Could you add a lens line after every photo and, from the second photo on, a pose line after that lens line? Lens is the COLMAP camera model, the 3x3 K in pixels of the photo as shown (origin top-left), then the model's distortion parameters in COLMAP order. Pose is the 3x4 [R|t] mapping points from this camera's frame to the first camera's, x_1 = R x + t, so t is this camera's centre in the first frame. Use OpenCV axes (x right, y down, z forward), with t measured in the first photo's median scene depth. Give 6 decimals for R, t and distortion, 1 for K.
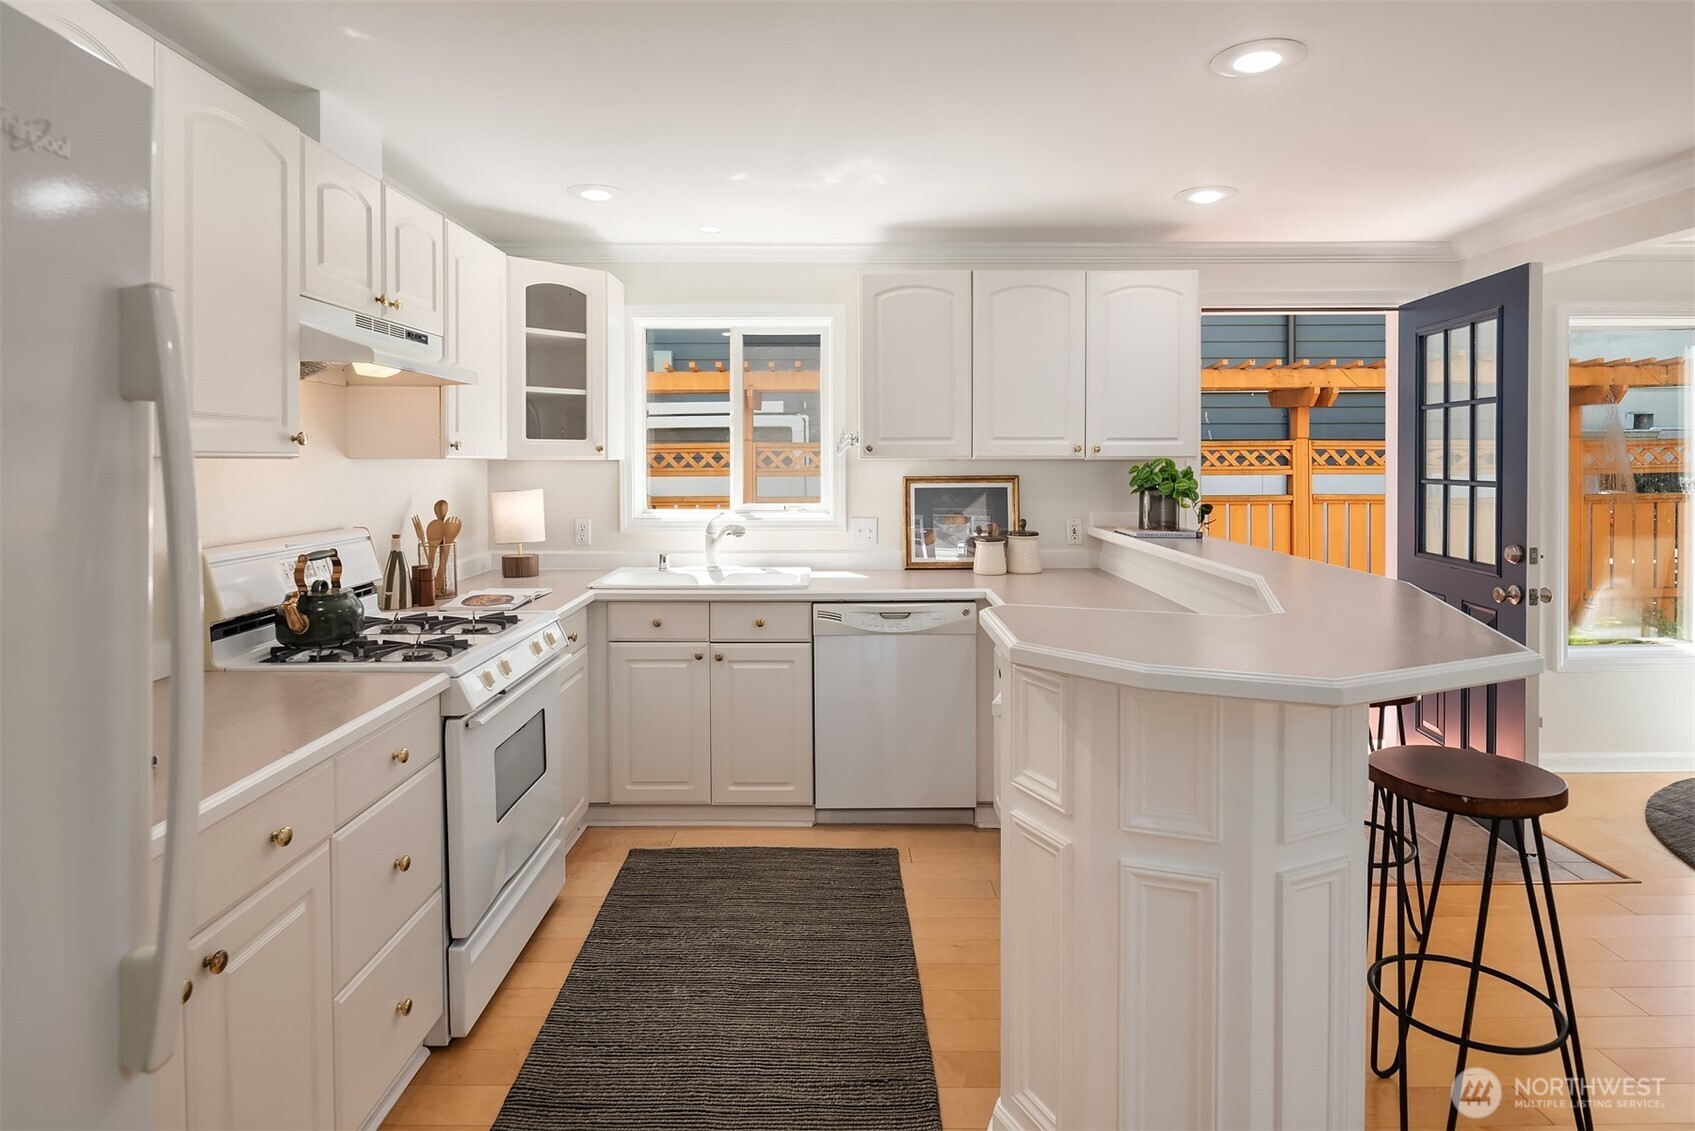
lens RADIAL K [[917.1, 0, 871.3], [0, 917.1, 496.5], [0, 0, 1]] dist [-0.002698, -0.001913]
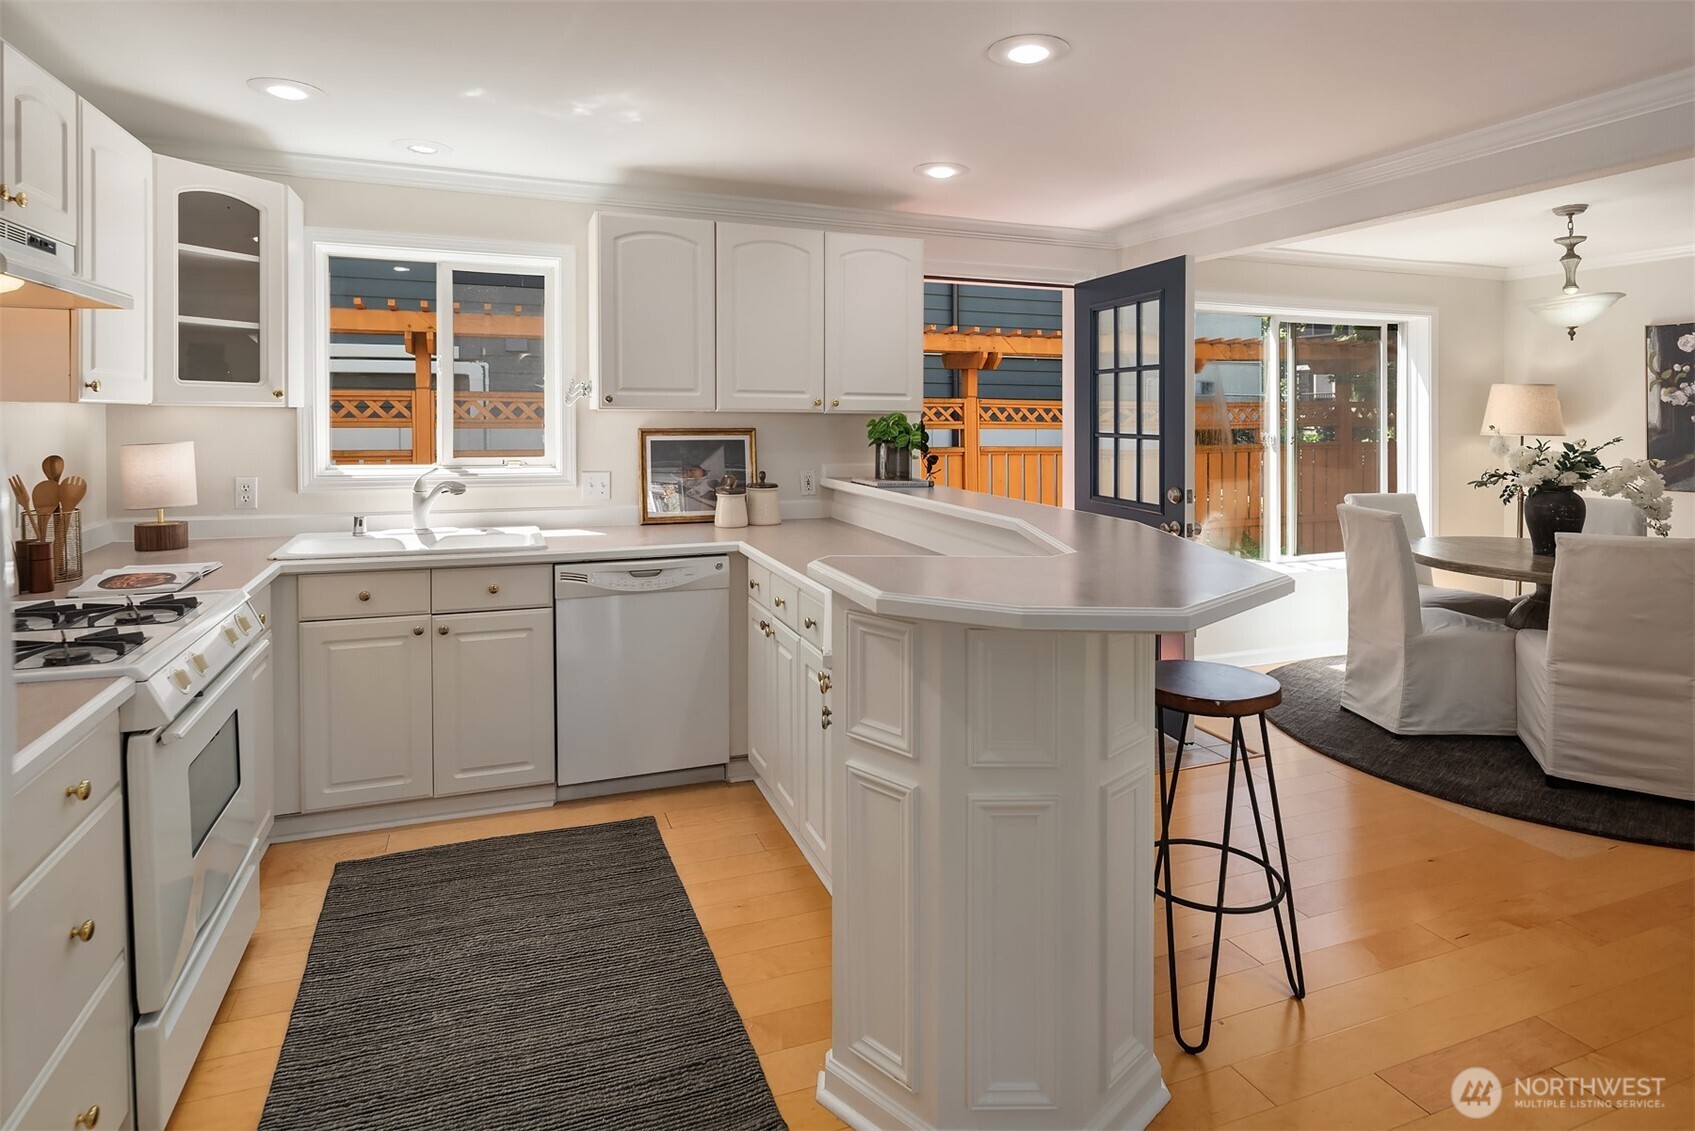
lens RADIAL K [[896.6, 0, 869.1], [0, 896.6, 446.6], [0, 0, 1]] dist [0.001117, -0.006414]
pose [[0.933243, -0.001875, 0.359240, -0.095174], [0.003105, 0.999991, -0.002846, 0.000607], [-0.359231, 0.003772, 0.933241, 0.040235]]
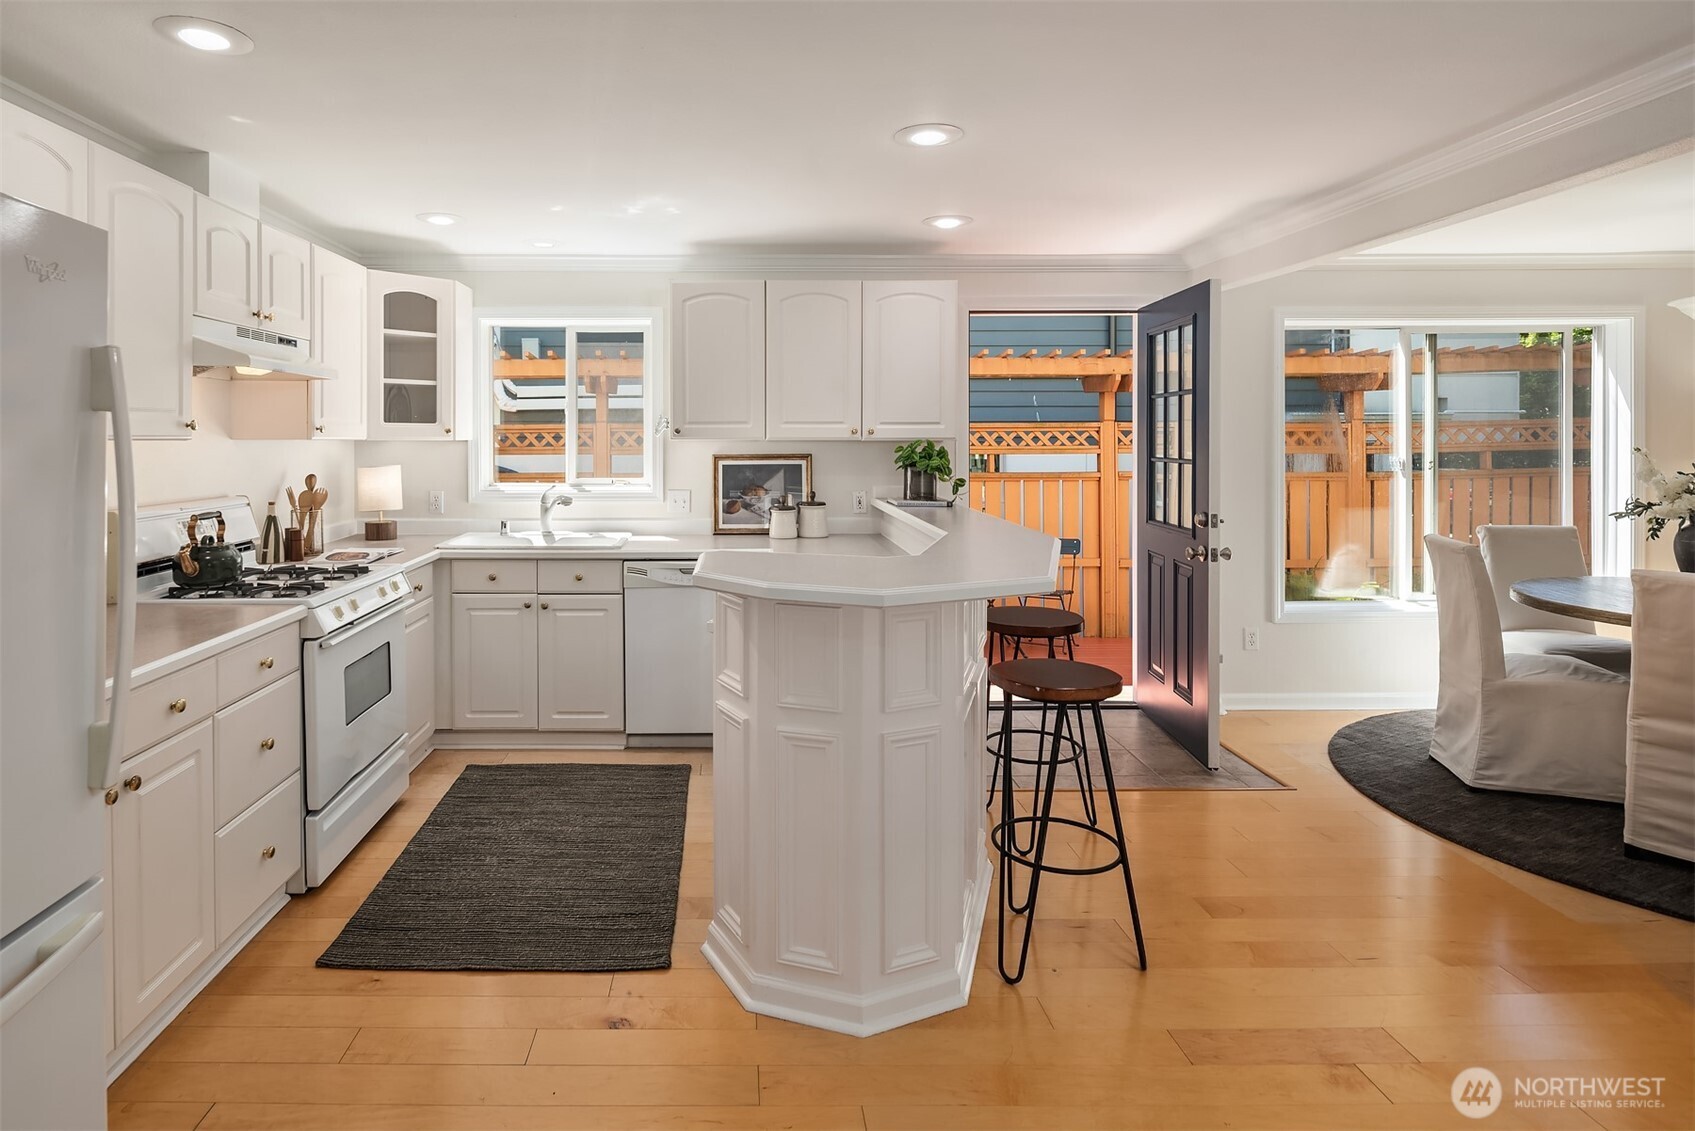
lens RADIAL K [[908.2, 0, 765.6], [0, 908.2, 470.5], [0, 0, 1]] dist [-0.002736, -0.000993]
pose [[0.999983, 0.001148, 0.005739, 0.117180], [-0.001122, 0.999989, -0.004581, 0.004143], [-0.005744, 0.004574, 0.999973, -0.187448]]
